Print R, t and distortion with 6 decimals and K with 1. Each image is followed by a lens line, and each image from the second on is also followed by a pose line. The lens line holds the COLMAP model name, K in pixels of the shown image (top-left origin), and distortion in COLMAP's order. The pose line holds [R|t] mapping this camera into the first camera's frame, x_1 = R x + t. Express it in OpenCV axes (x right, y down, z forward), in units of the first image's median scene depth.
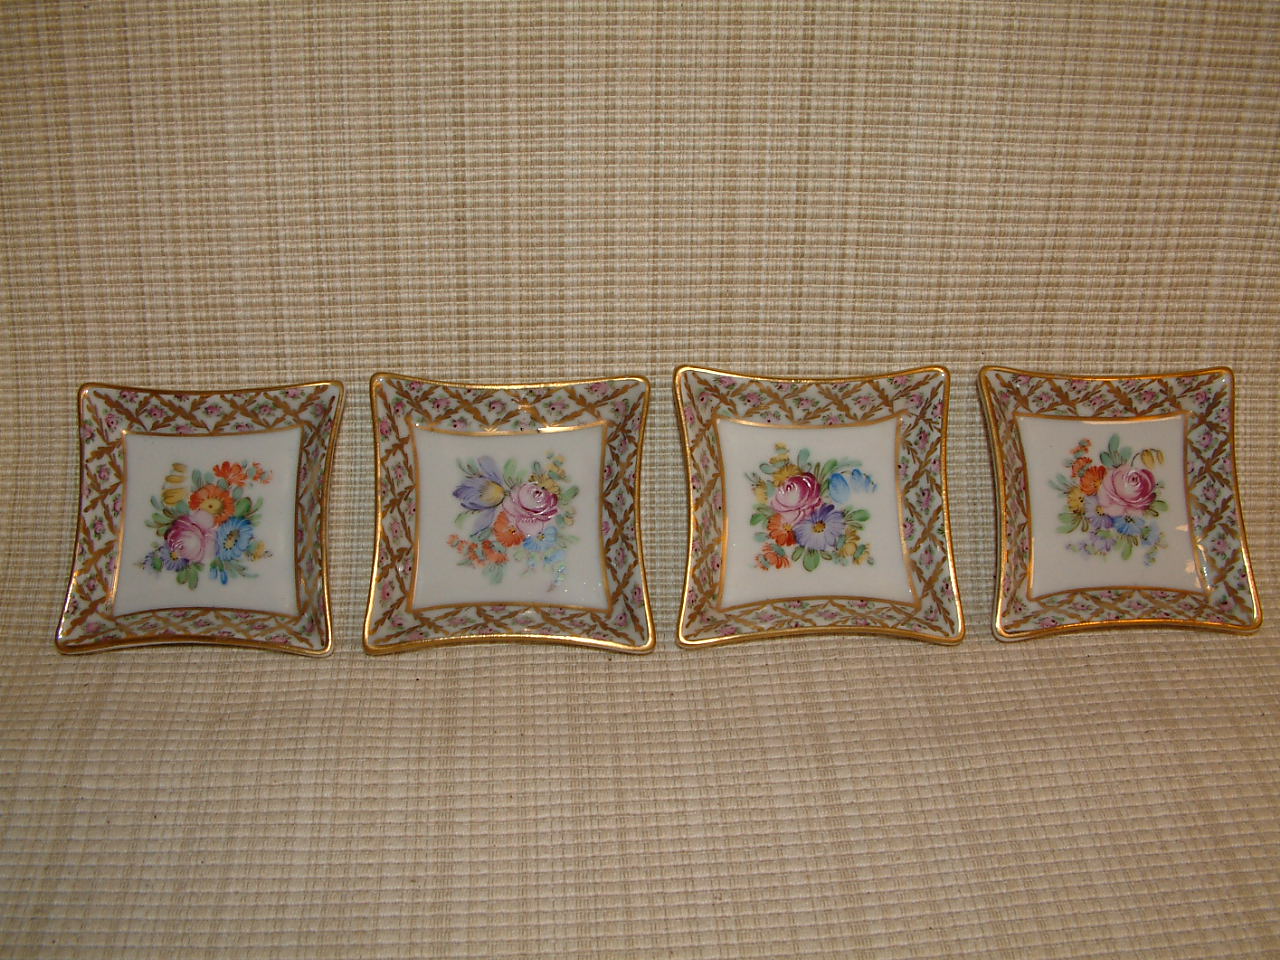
lens RADIAL K [[1366.6, 0, 623.9], [0, 1366.6, 485.0], [0, 0, 1]] dist [-0.231645, 0.134787]
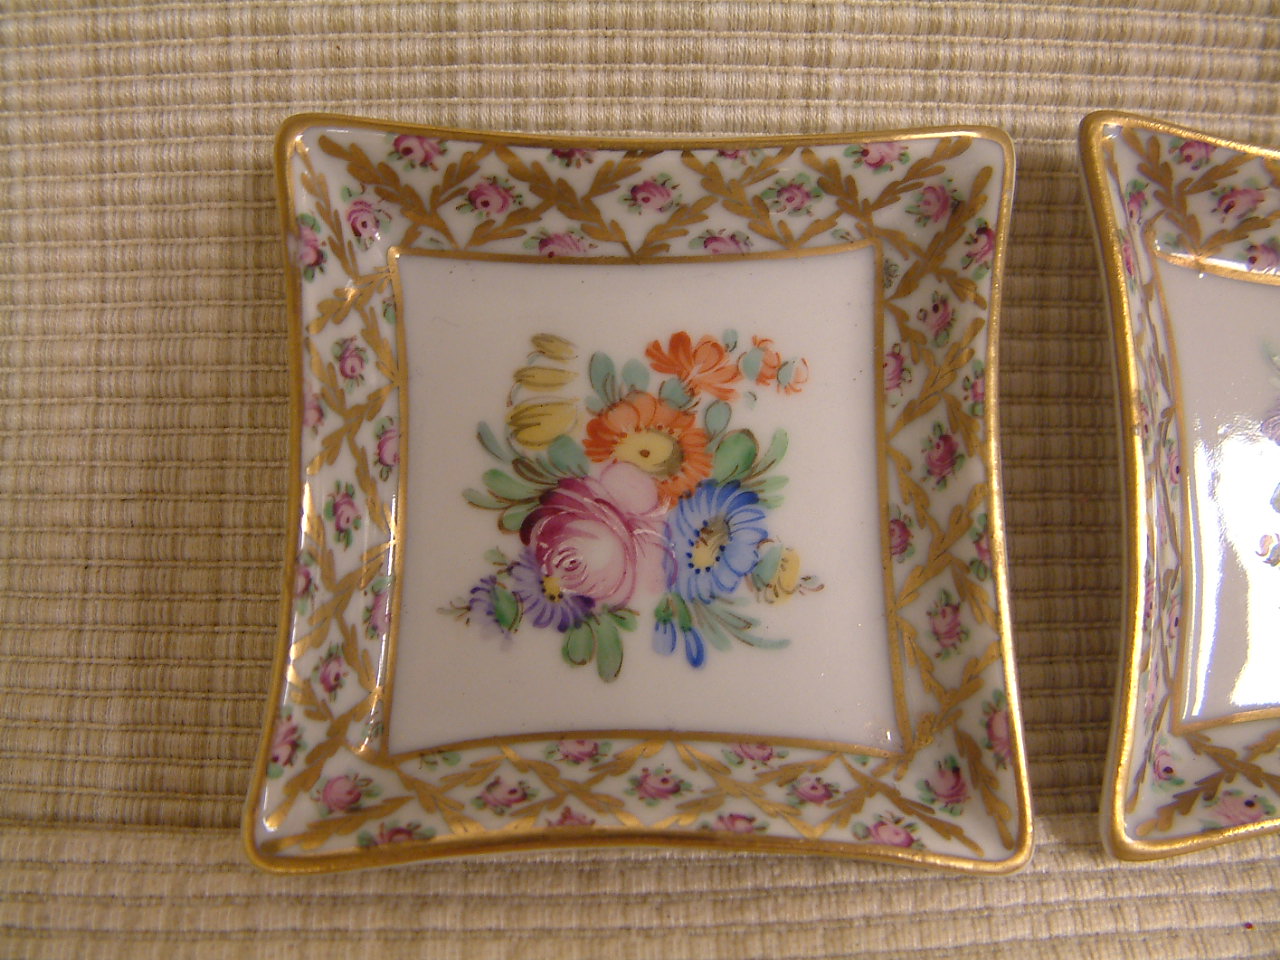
lens RADIAL K [[1366.6, 0, 623.9], [0, 1366.6, 485.0], [0, 0, 1]] dist [-0.231645, 0.134787]
pose [[0.999831, 0.015218, -0.010327, -0.309218], [-0.014038, 0.994266, 0.106007, -0.015363], [0.011881, -0.105844, 0.994312, 0.617217]]
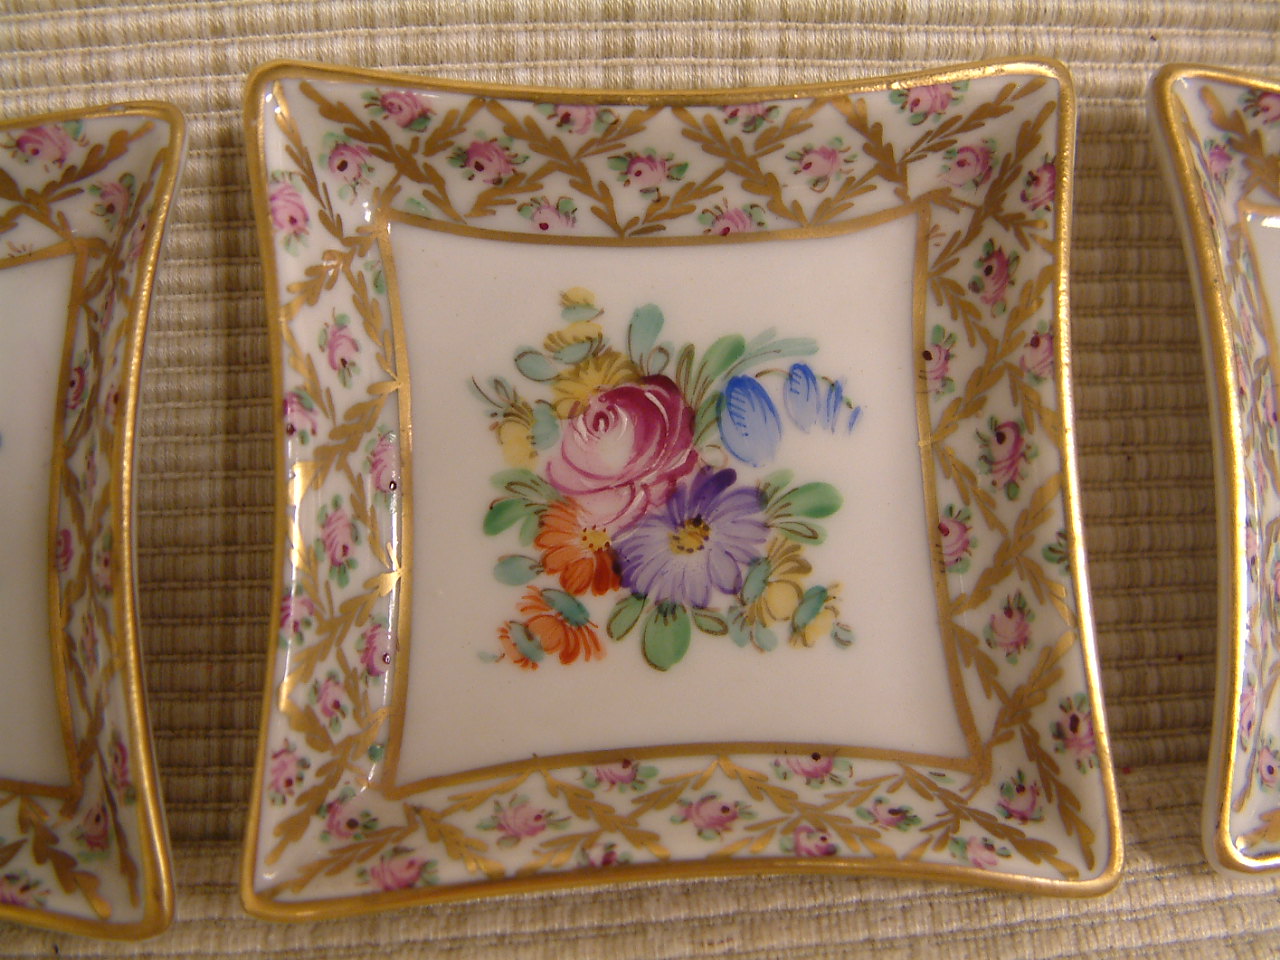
lens RADIAL K [[1366.6, 0, 623.9], [0, 1366.6, 485.0], [0, 0, 1]] dist [-0.231645, 0.134787]
pose [[0.999810, -0.014489, 0.013014, 0.123411], [0.013376, 0.996558, 0.081811, -0.009966], [-0.014155, -0.081621, 0.996563, 0.666284]]
